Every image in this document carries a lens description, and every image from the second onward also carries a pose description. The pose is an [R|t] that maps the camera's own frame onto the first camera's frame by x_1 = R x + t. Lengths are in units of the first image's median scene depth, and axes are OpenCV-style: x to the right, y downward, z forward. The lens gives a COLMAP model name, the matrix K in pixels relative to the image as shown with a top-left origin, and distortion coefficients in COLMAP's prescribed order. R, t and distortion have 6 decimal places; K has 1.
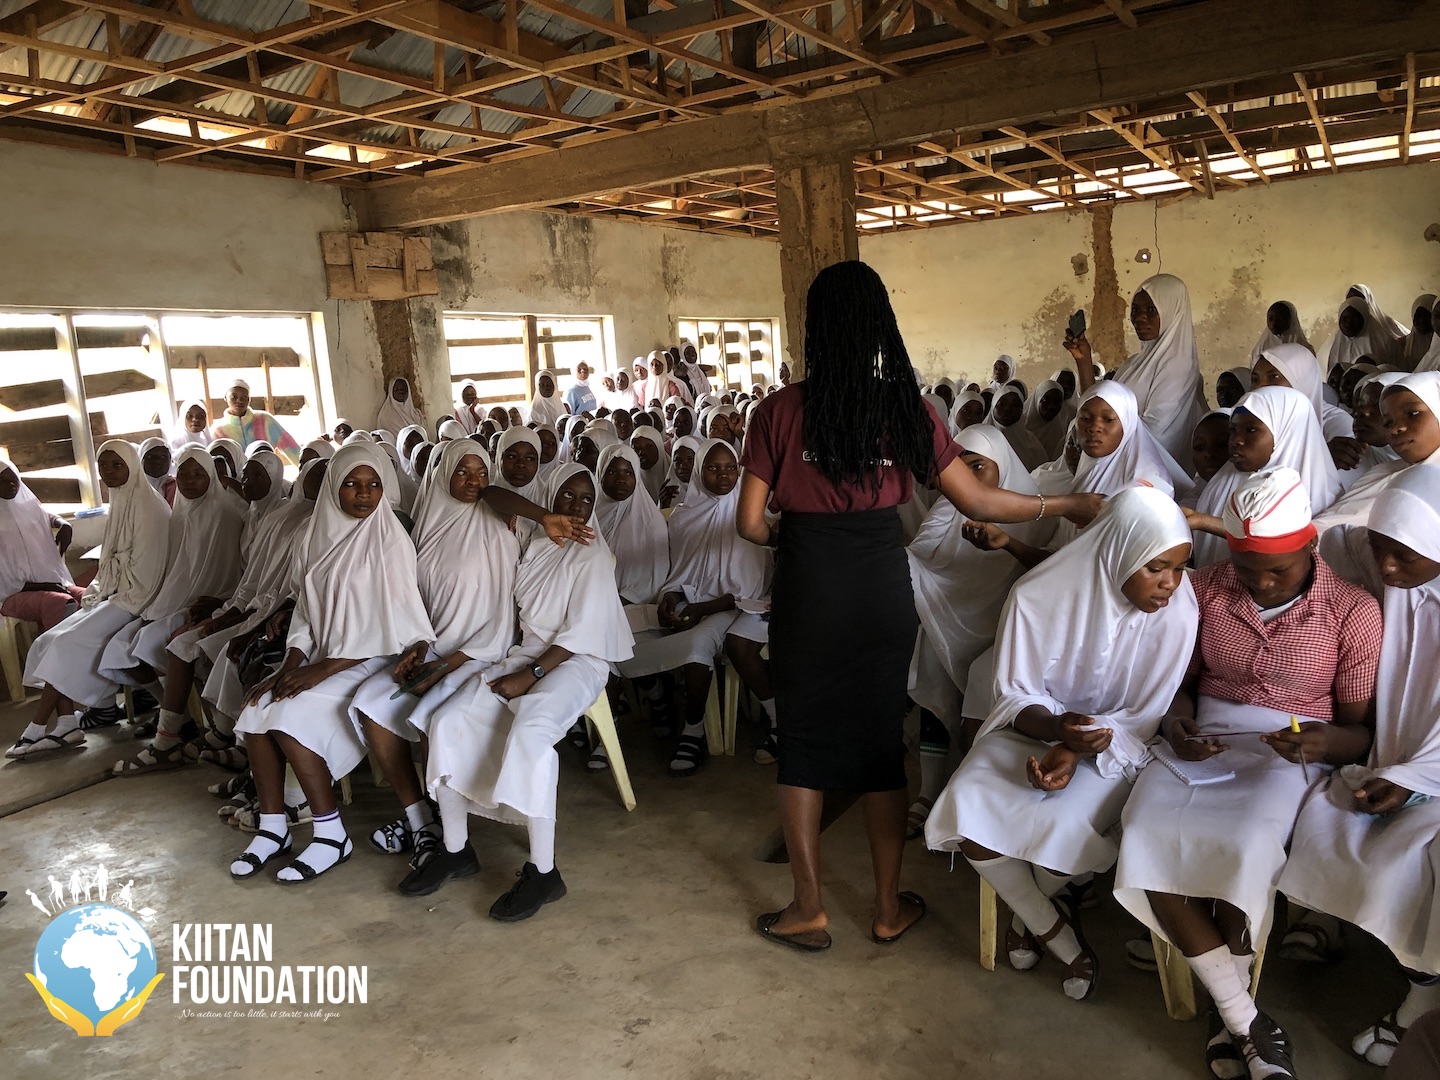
lens RADIAL K [[1198.8, 0, 714.6], [0, 1198.8, 540.3], [0, 0, 1]] dist [0.007274, -0.003323]
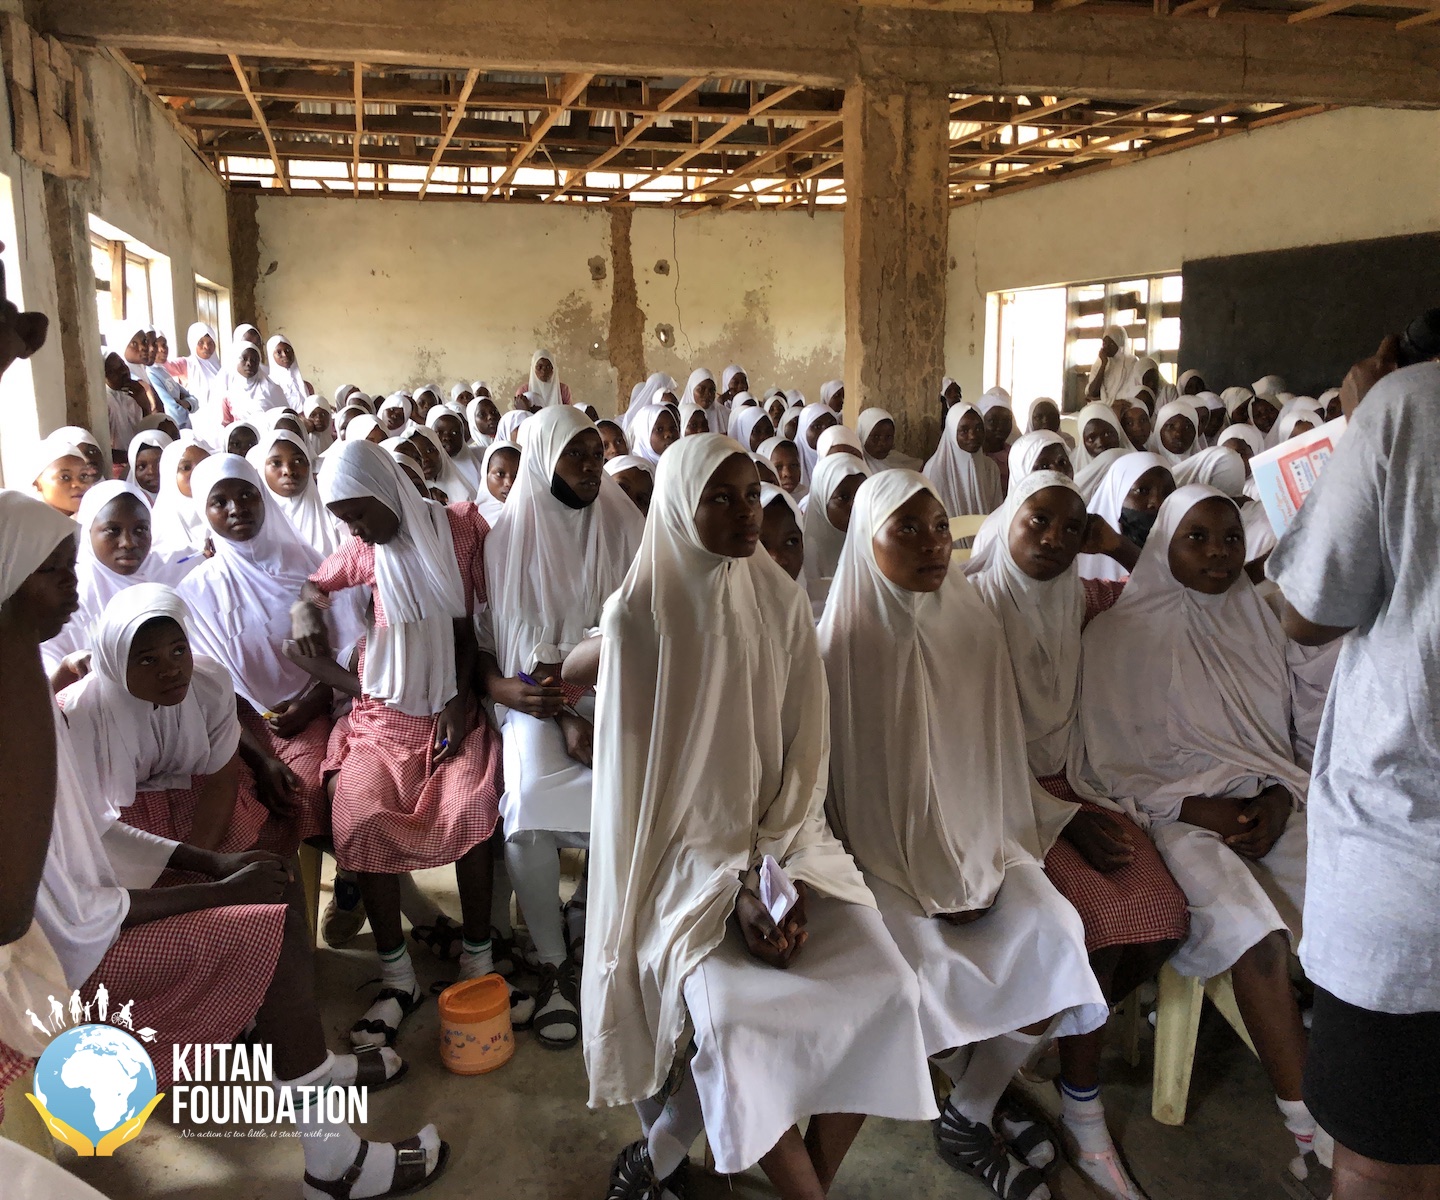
lens RADIAL K [[1255.8, 0, 699.6], [0, 1255.8, 529.2], [0, 0, 1]] dist [0.017855, -0.017771]
pose [[0.715032, -0.025459, 0.698628, -0.439415], [0.049452, 0.998675, -0.014220, -0.024462], [-0.697340, 0.044716, 0.715344, 0.404781]]
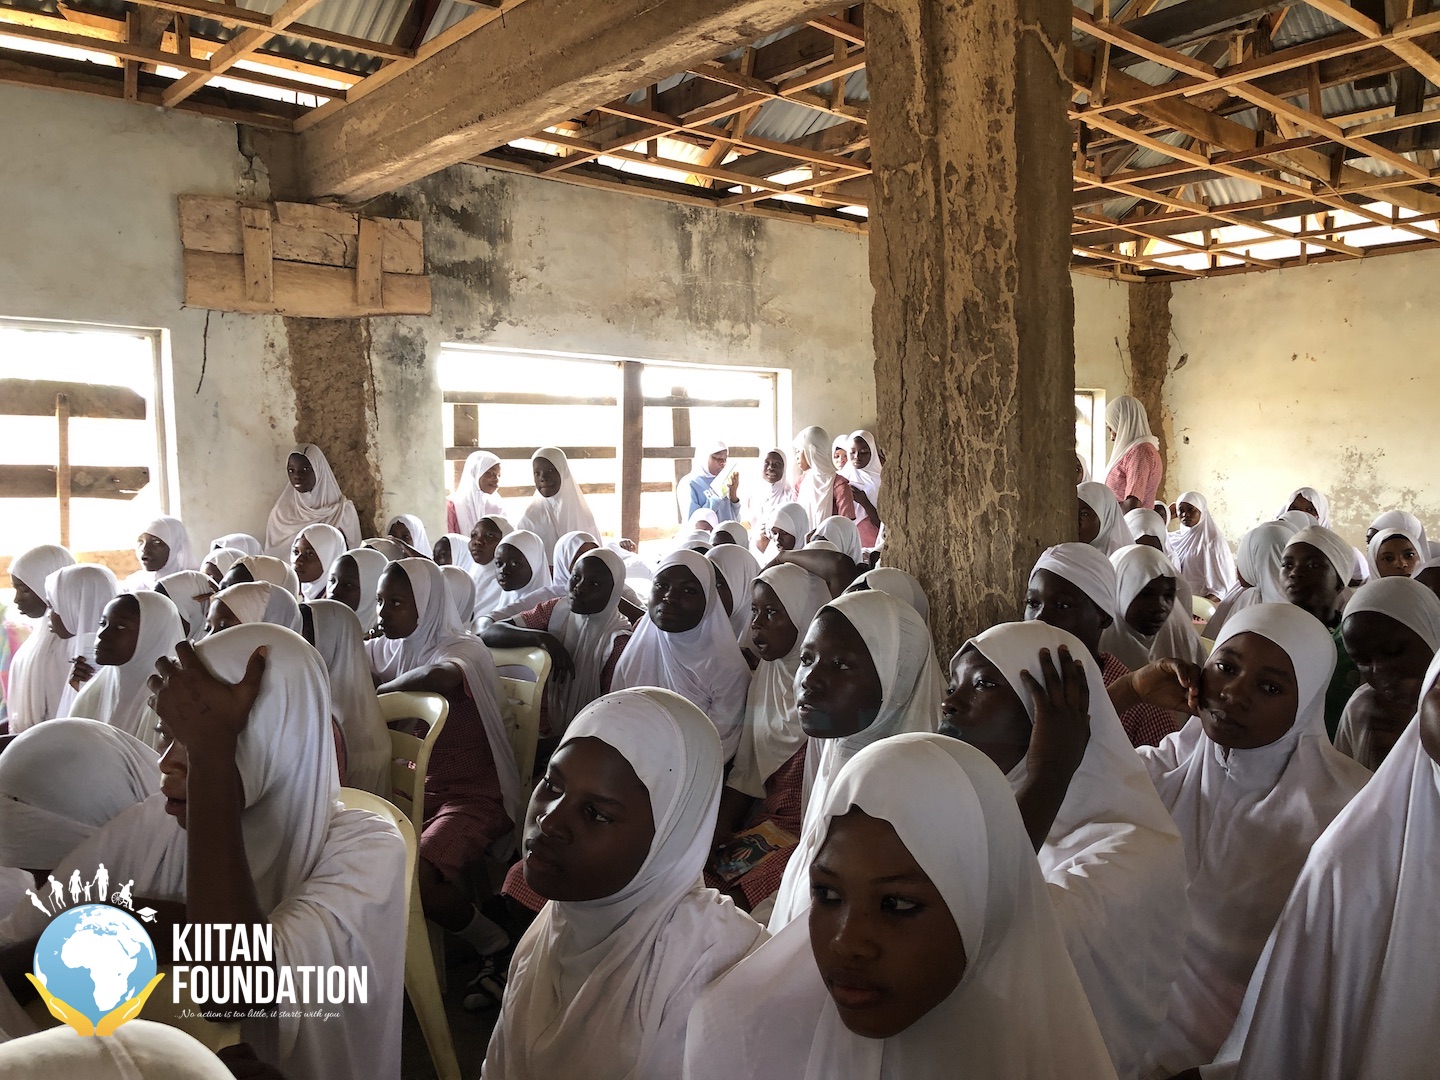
lens RADIAL K [[1198.8, 0, 725.8], [0, 1198.8, 545.0], [0, 0, 1]] dist [0.007274, -0.003323]
pose [[0.945700, 0.080173, -0.314997, 0.112474], [-0.099463, 0.993995, -0.045620, -0.076405], [0.309448, 0.074474, 0.947996, 0.479586]]
